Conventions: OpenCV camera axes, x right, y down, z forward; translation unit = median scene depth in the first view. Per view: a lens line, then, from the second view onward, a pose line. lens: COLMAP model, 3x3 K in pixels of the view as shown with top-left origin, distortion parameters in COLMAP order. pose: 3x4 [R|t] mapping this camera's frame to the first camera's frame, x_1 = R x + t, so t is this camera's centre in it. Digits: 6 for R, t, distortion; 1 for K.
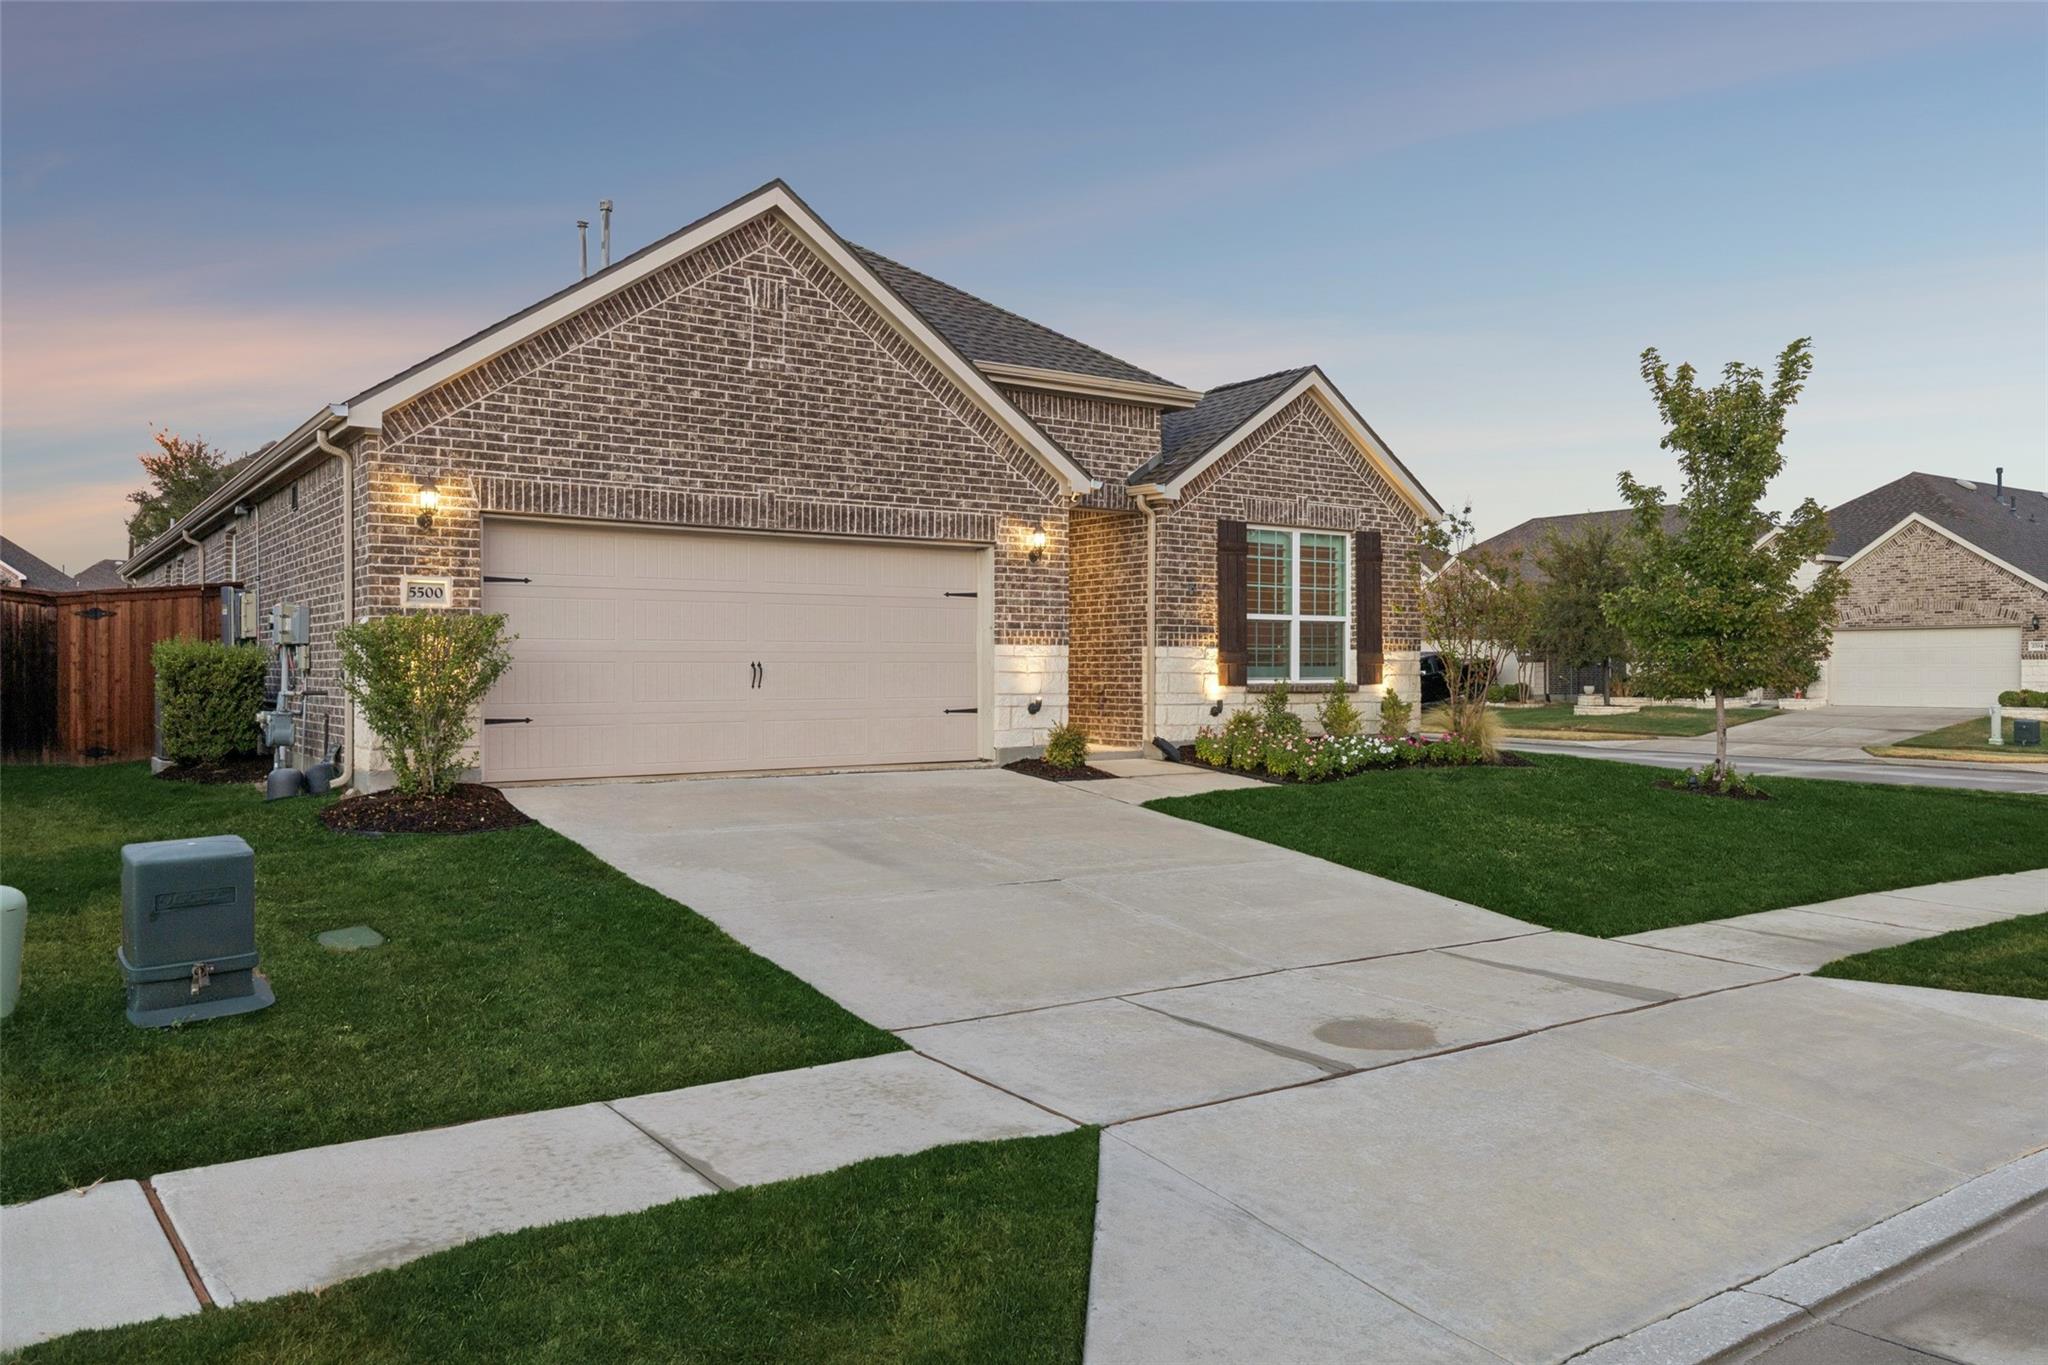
lens RADIAL K [[1467.1, 0, 1024.5], [0, 1467.1, 677.6], [0, 0, 1]] dist [0.003907, -0.000177]
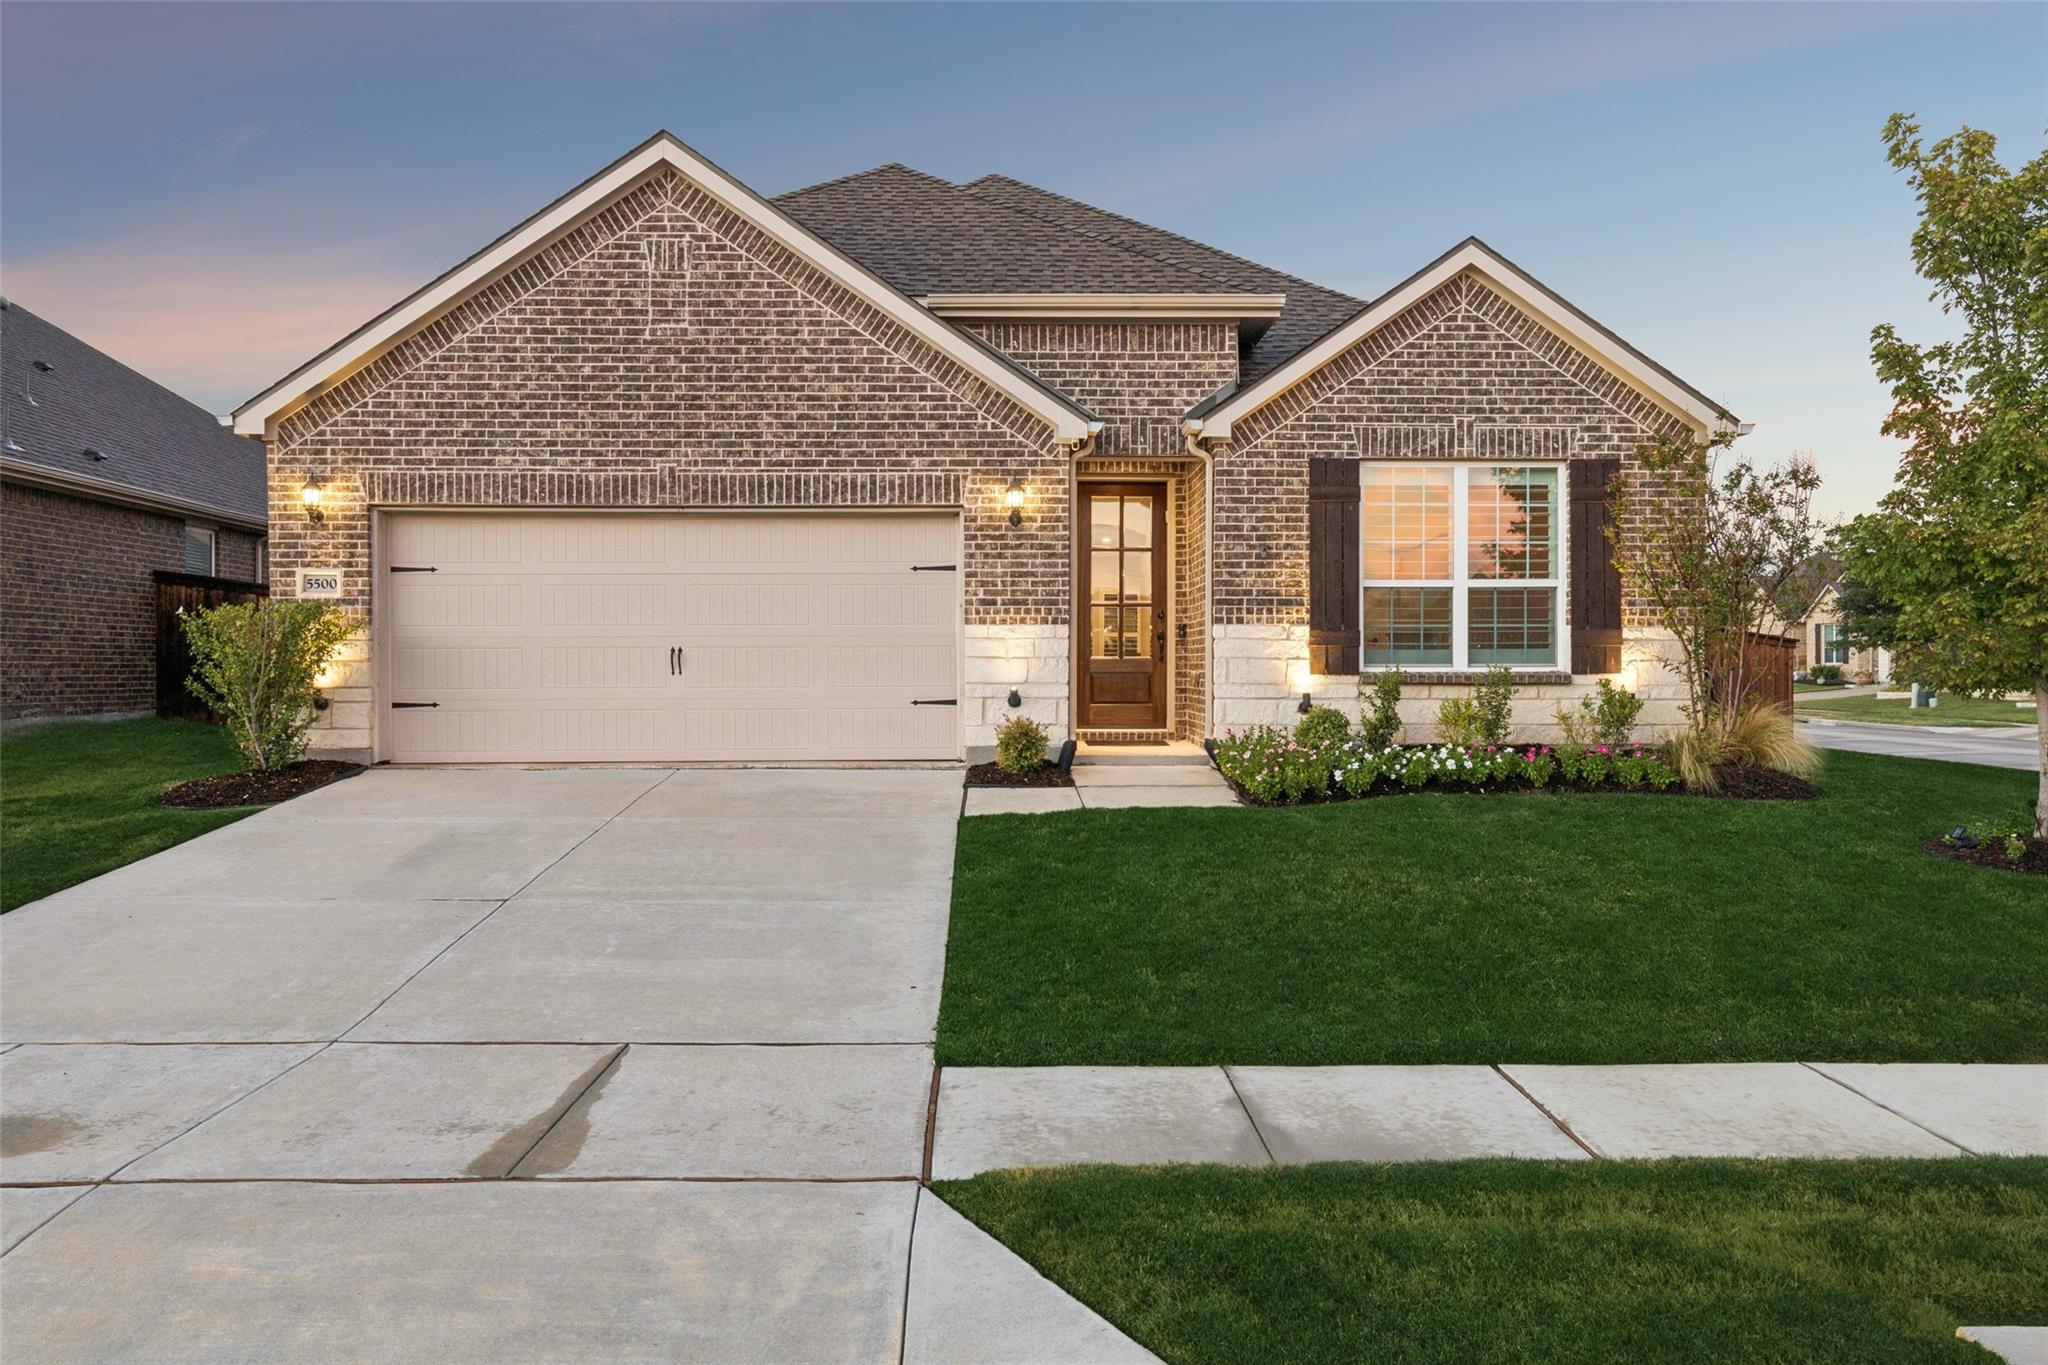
lens RADIAL K [[1467.1, 0, 1022.1], [0, 1467.1, 682.1], [0, 0, 1]] dist [0.003907, -0.000177]
pose [[0.833602, 0.002874, -0.552358, 0.499614], [-0.000472, 0.999990, 0.004490, 0.007080], [0.552365, -0.003483, 0.833595, 0.319263]]
